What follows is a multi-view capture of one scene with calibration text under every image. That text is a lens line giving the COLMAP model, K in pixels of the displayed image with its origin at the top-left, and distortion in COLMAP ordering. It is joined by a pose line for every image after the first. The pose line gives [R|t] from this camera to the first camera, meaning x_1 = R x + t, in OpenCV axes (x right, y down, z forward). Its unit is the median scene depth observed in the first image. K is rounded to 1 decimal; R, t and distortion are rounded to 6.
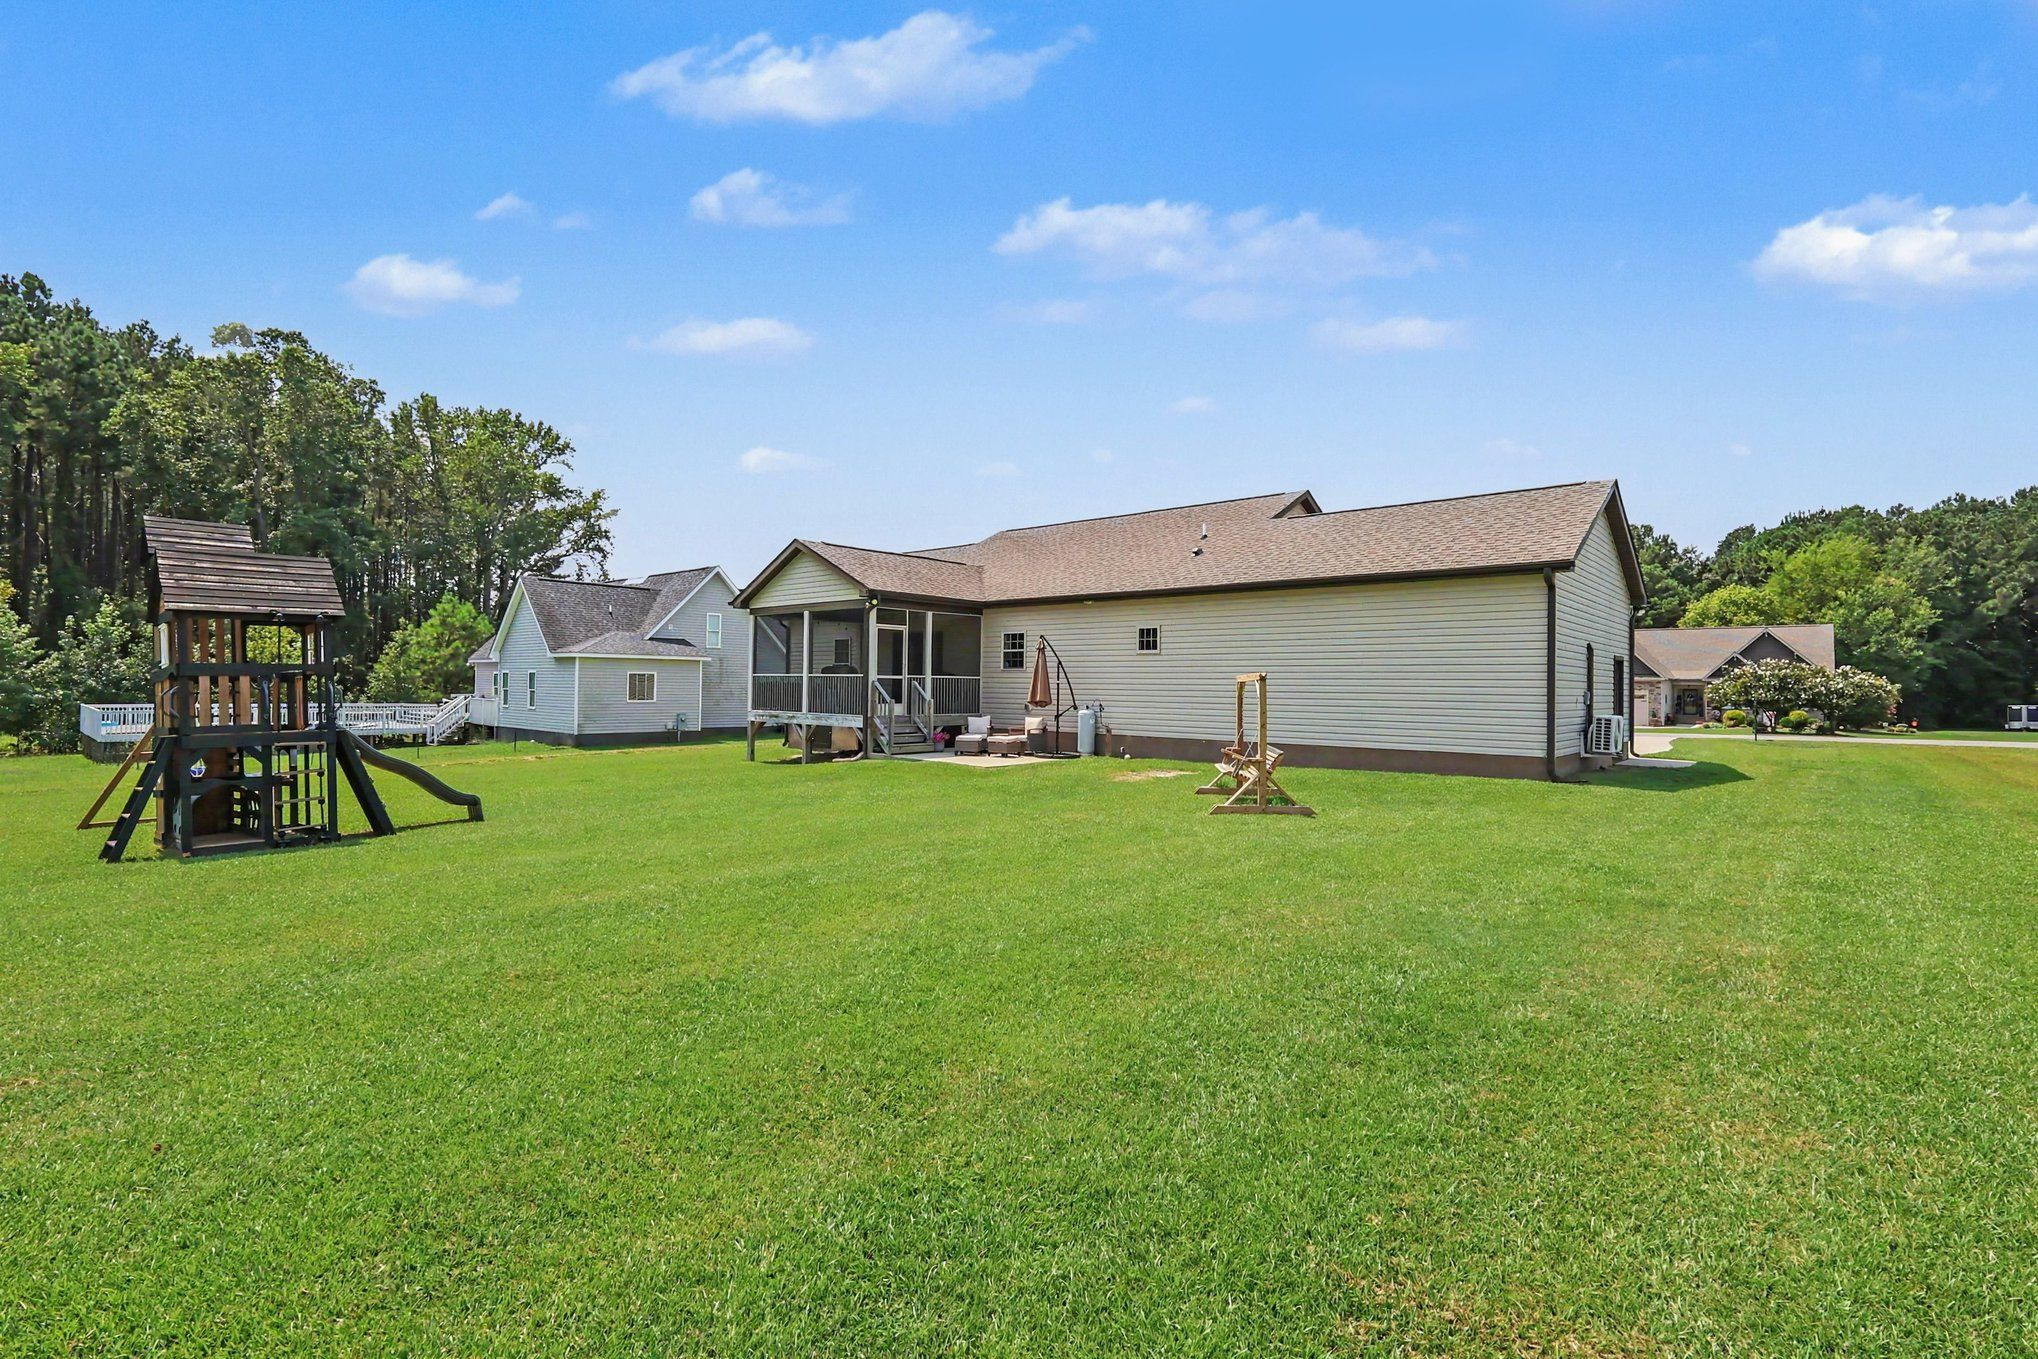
lens RADIAL K [[946.6, 0, 1019.9], [0, 946.6, 685.1], [0, 0, 1]] dist [0.003714, 0.000787]
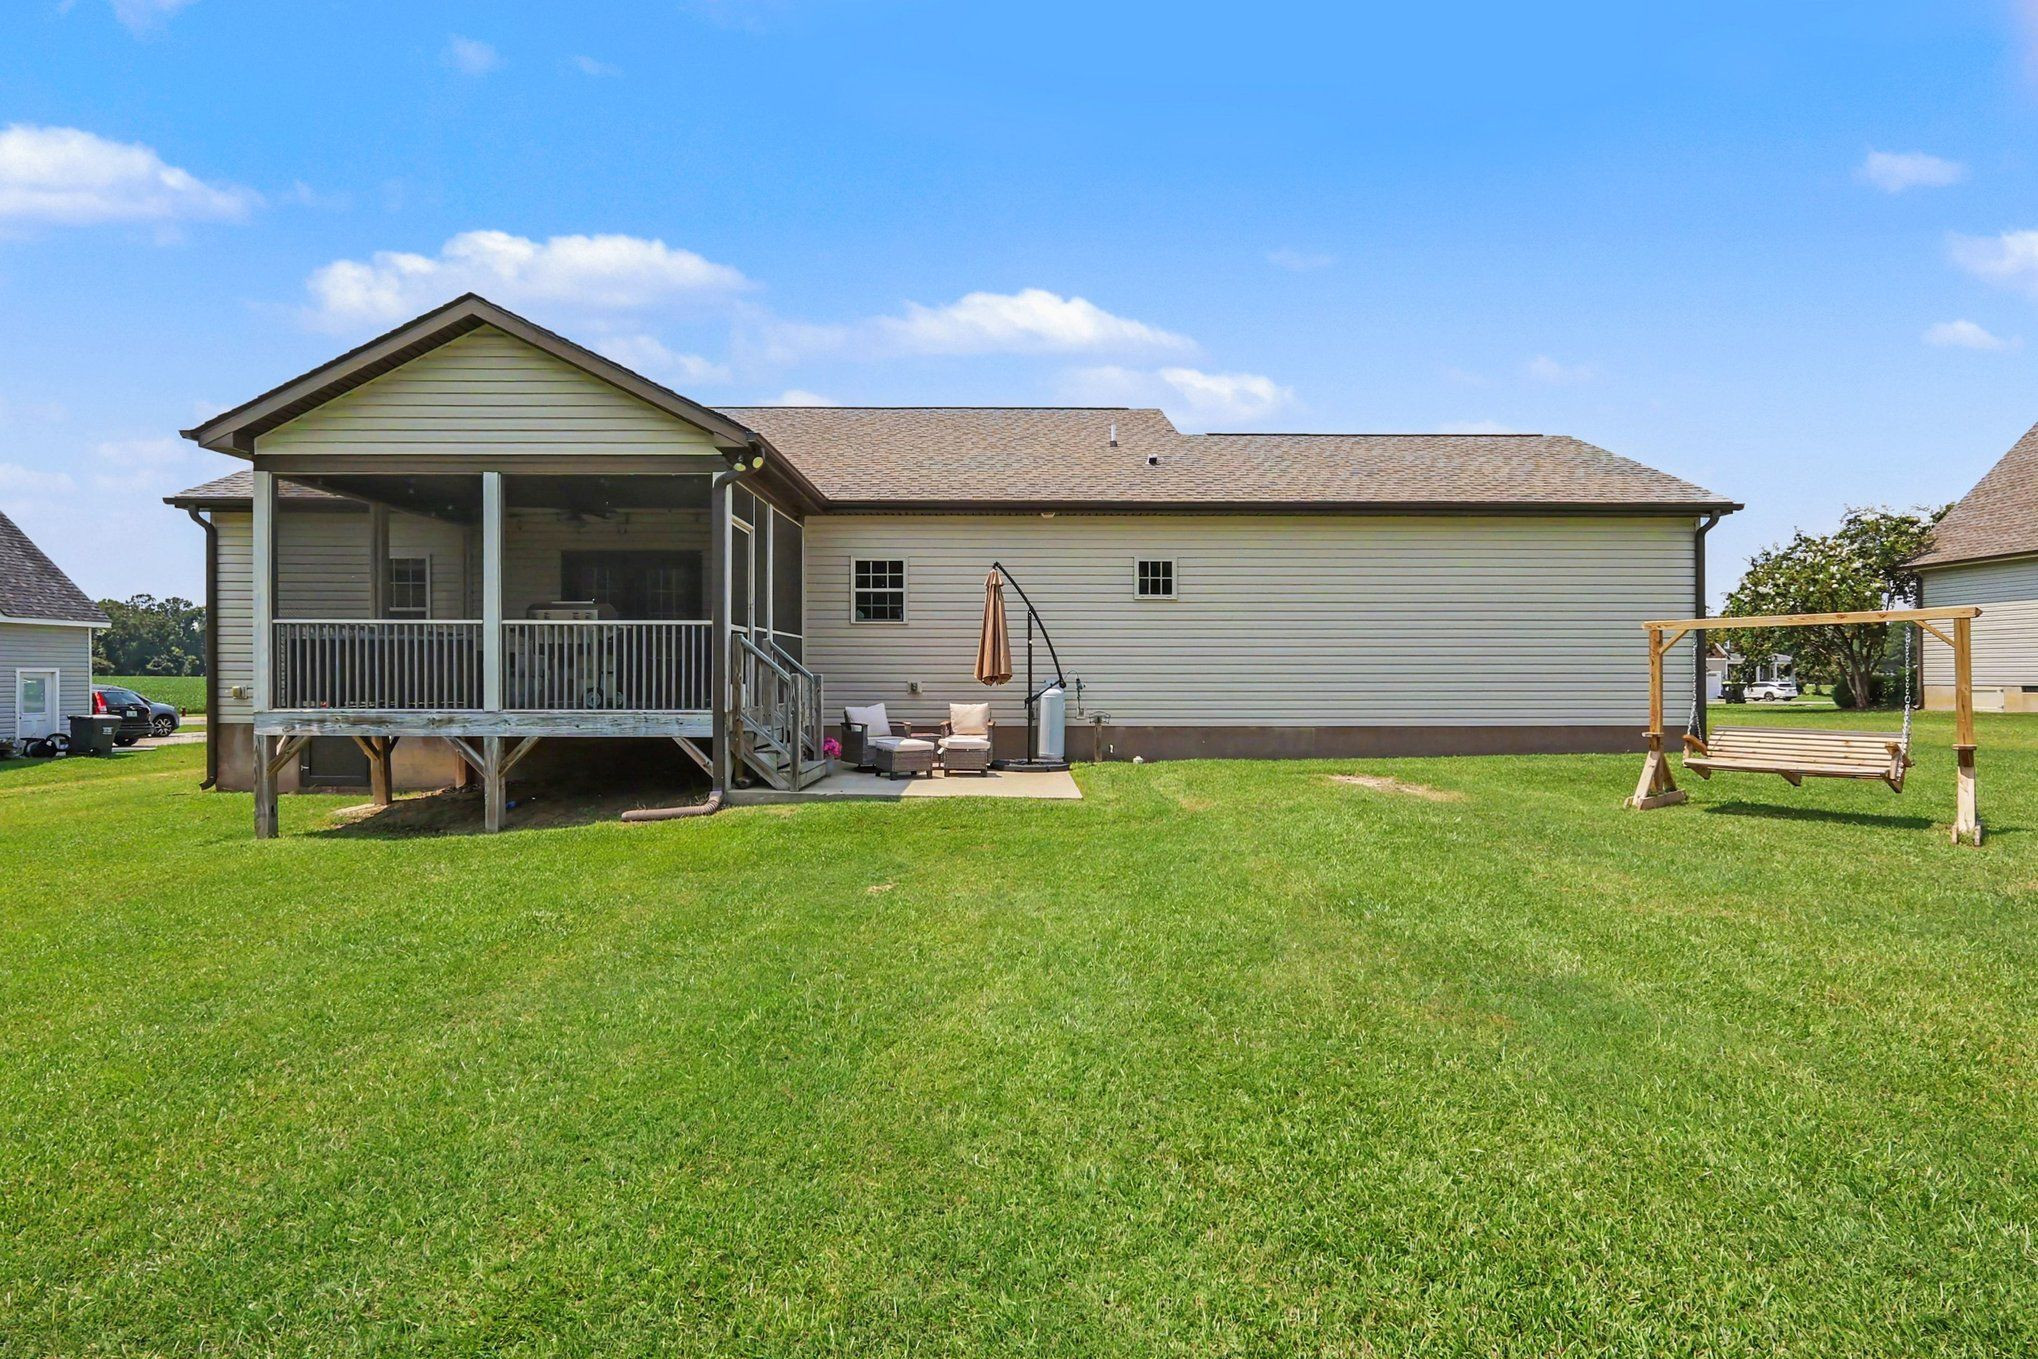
lens RADIAL K [[946.6, 0, 1016.6], [0, 946.6, 674.3], [0, 0, 1]] dist [0.003714, 0.000787]
pose [[0.736014, -0.008839, 0.676908, -0.363715], [0.007449, 0.999960, 0.004958, 0.013653], [-0.676925, 0.001393, 0.736050, 0.558740]]
